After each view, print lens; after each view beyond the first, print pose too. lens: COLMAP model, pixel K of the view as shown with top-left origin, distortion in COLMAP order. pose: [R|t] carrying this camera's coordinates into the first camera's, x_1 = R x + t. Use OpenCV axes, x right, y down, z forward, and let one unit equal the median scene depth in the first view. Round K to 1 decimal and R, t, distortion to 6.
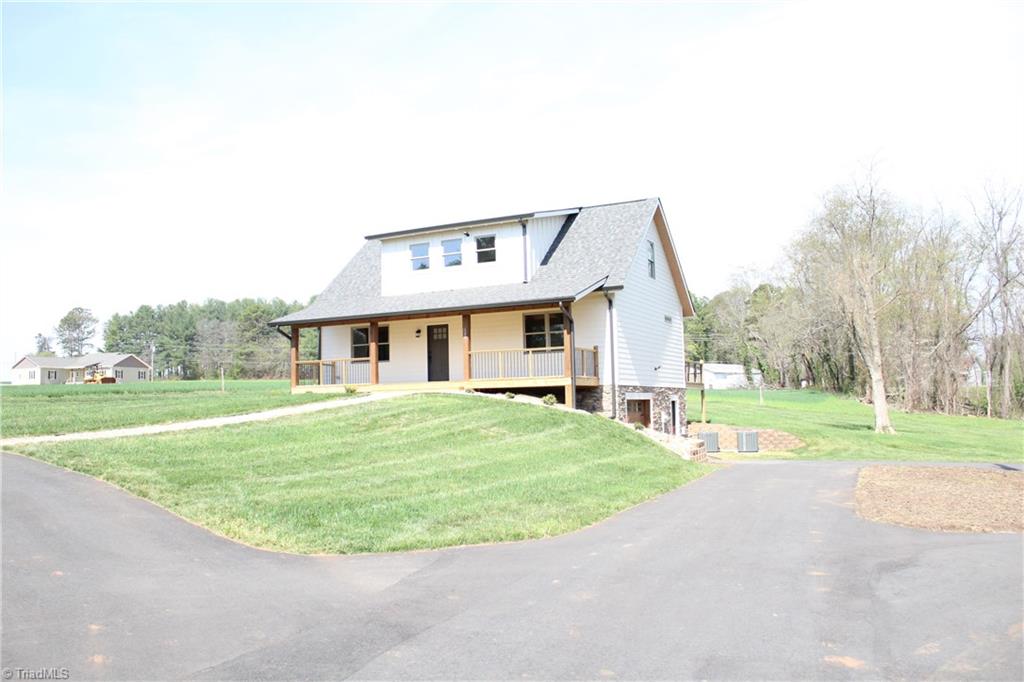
lens RADIAL K [[848.4, 0, 488.8], [0, 848.4, 340.4], [0, 0, 1]] dist [-0.149266, 0.123161]
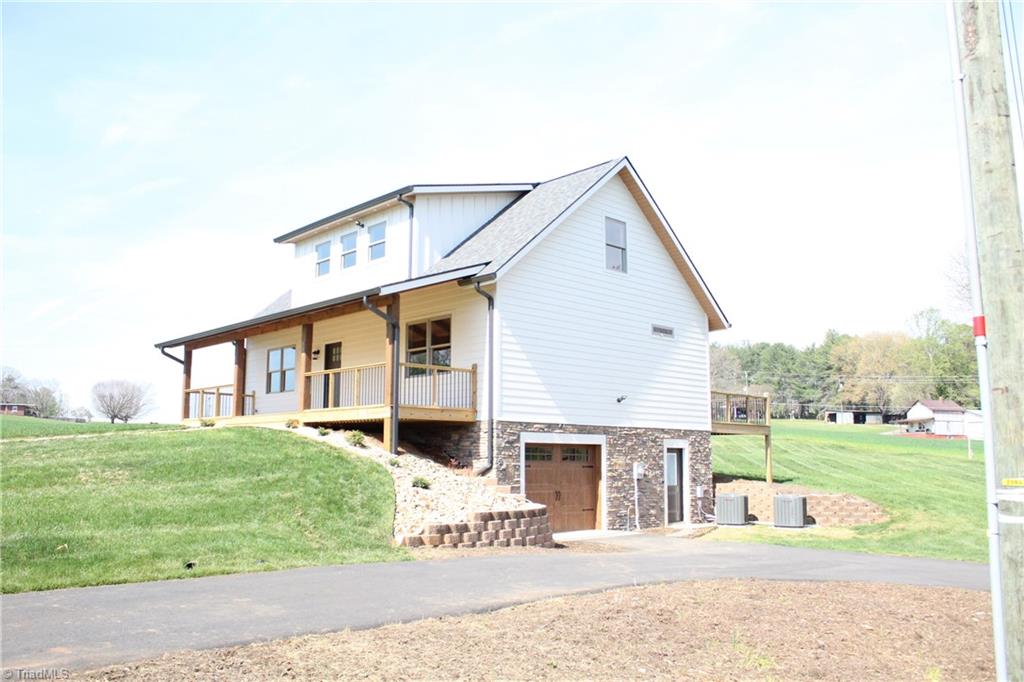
lens RADIAL K [[848.4, 0, 488.8], [0, 848.4, 340.4], [0, 0, 1]] dist [-0.149266, 0.123161]
pose [[0.940468, -0.023432, -0.339074, 0.346886], [0.003358, 0.998213, -0.059669, 0.026695], [0.339866, 0.054978, 0.938866, 0.325723]]
